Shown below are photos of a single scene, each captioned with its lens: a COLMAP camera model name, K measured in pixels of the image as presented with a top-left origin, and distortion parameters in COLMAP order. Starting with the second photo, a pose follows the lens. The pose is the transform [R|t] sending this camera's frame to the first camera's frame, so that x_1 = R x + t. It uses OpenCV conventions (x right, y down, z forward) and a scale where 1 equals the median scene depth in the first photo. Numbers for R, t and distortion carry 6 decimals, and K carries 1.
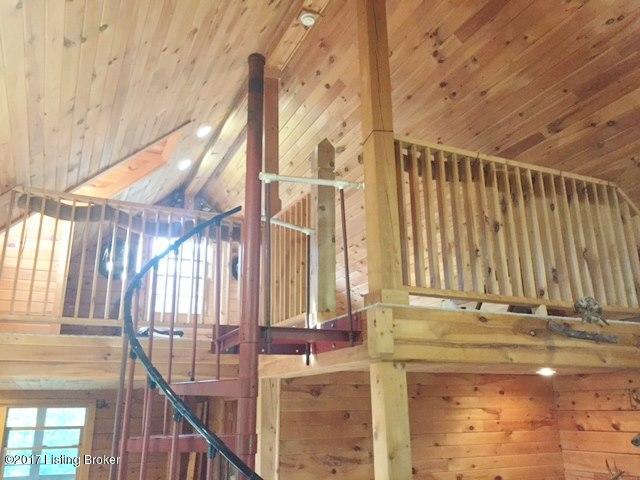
lens RADIAL K [[552.7, 0, 319.9], [0, 552.7, 241.1], [0, 0, 1]] dist [0.071399, -0.085604]
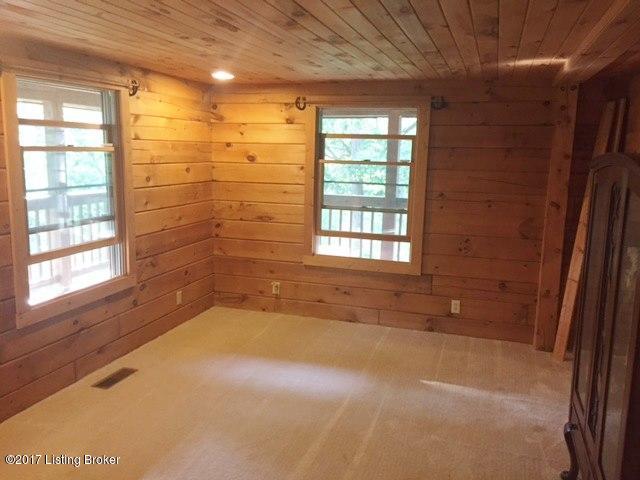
lens RADIAL K [[552.7, 0, 318.6], [0, 552.7, 238.4], [0, 0, 1]] dist [0.071399, -0.085604]
pose [[0.733987, 0.144035, -0.663715, -0.069952], [0.165332, 0.909961, 0.380310, 0.254495], [0.658733, -0.388876, 0.644086, 0.667679]]
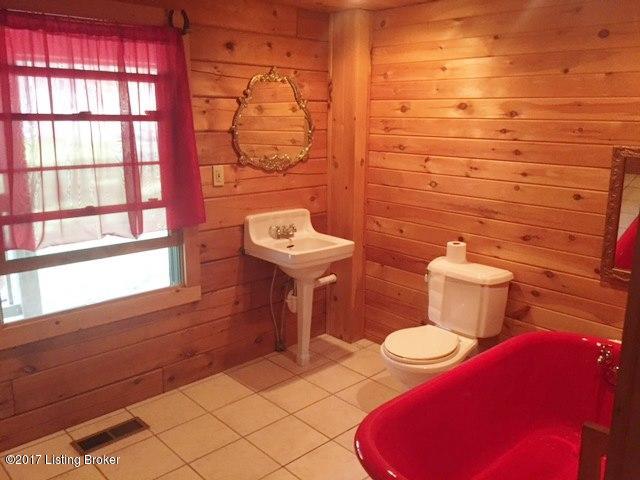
lens RADIAL K [[552.7, 0, 319.5], [0, 552.7, 238.5], [0, 0, 1]] dist [0.071399, -0.085604]
pose [[0.312117, 0.230253, -0.921719, -0.221612], [0.263085, 0.911298, 0.316737, 0.373637], [0.912890, -0.341350, 0.223855, 1.032685]]
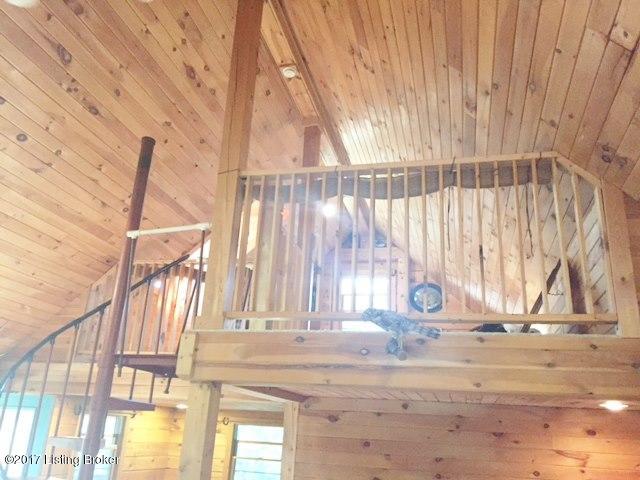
lens RADIAL K [[552.7, 0, 316.3], [0, 552.7, 239.8], [0, 0, 1]] dist [0.071399, -0.085604]
pose [[0.768064, -0.156910, -0.620851, 0.638569], [0.118636, 0.987599, -0.102833, 0.048243], [0.629287, 0.005327, 0.777154, 0.177260]]
